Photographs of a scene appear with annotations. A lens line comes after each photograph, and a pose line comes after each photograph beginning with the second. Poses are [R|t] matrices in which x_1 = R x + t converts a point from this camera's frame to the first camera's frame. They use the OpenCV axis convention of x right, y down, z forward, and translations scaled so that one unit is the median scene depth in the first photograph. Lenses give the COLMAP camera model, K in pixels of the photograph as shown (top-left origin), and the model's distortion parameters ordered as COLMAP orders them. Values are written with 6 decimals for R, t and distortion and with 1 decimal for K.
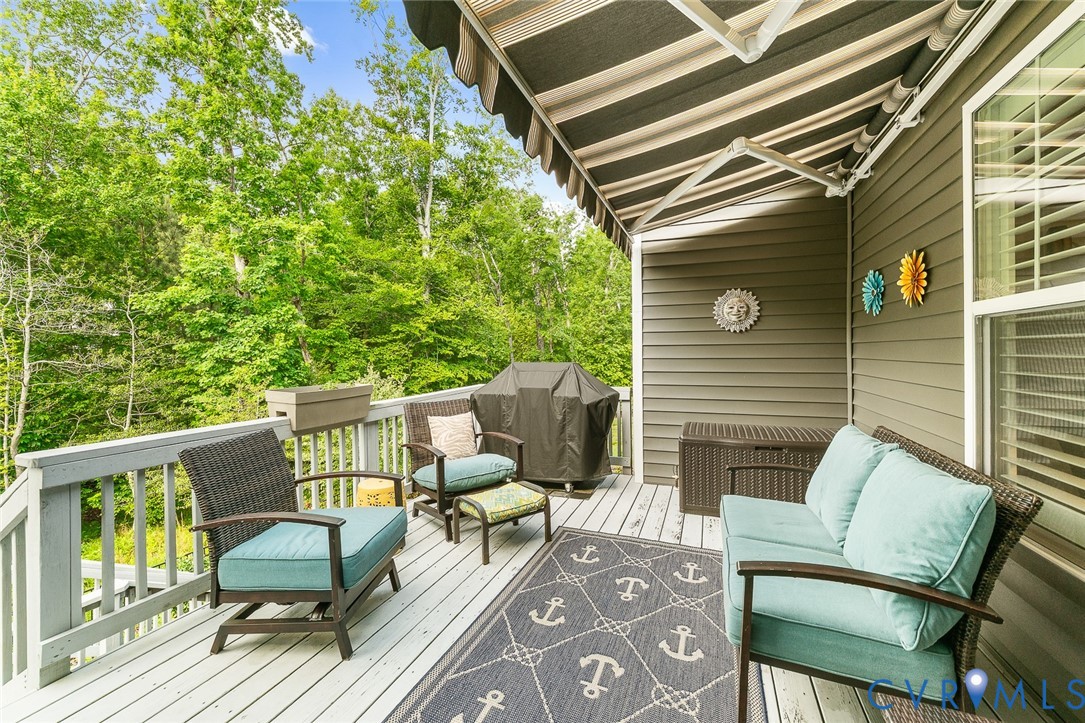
lens RADIAL K [[433.3, 0, 541.6], [0, 433.3, 359.6], [0, 0, 1]] dist [-0.002263, 0.000613]
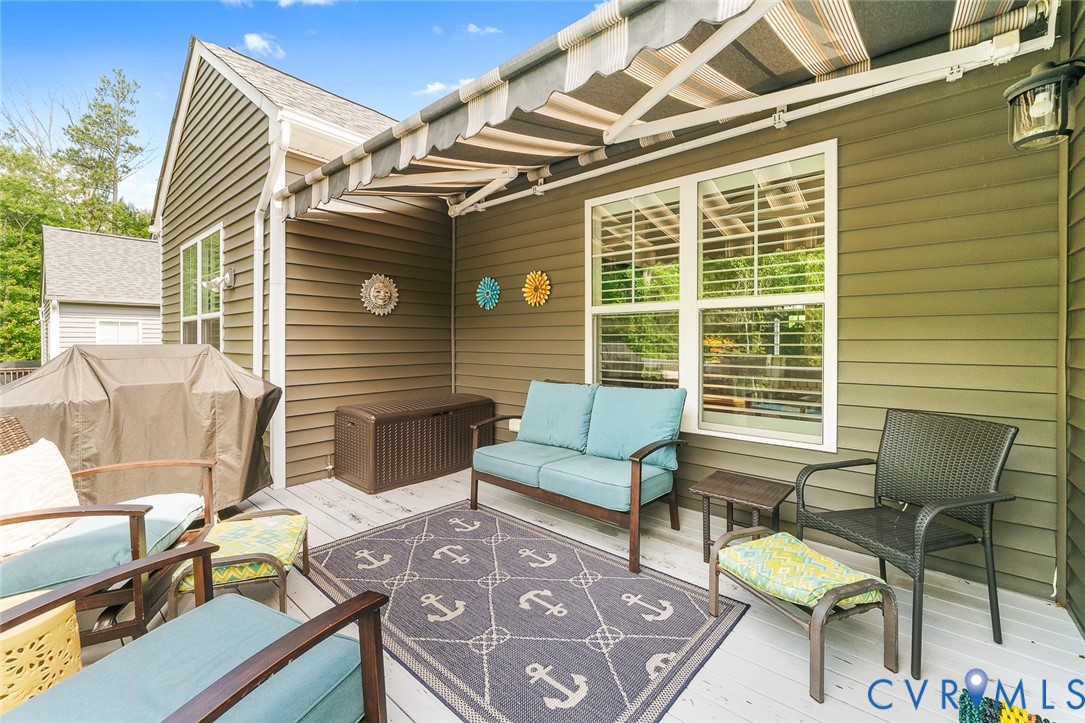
lens RADIAL K [[436.3, 0, 540.3], [0, 436.3, 342.4], [0, 0, 1]] dist [-0.002035, 0.000131]
pose [[0.362878, 0.001924, 0.931835, -0.617551], [0.012612, 0.999896, -0.006976, 0.024620], [-0.931751, 0.014284, 0.362816, 0.370426]]
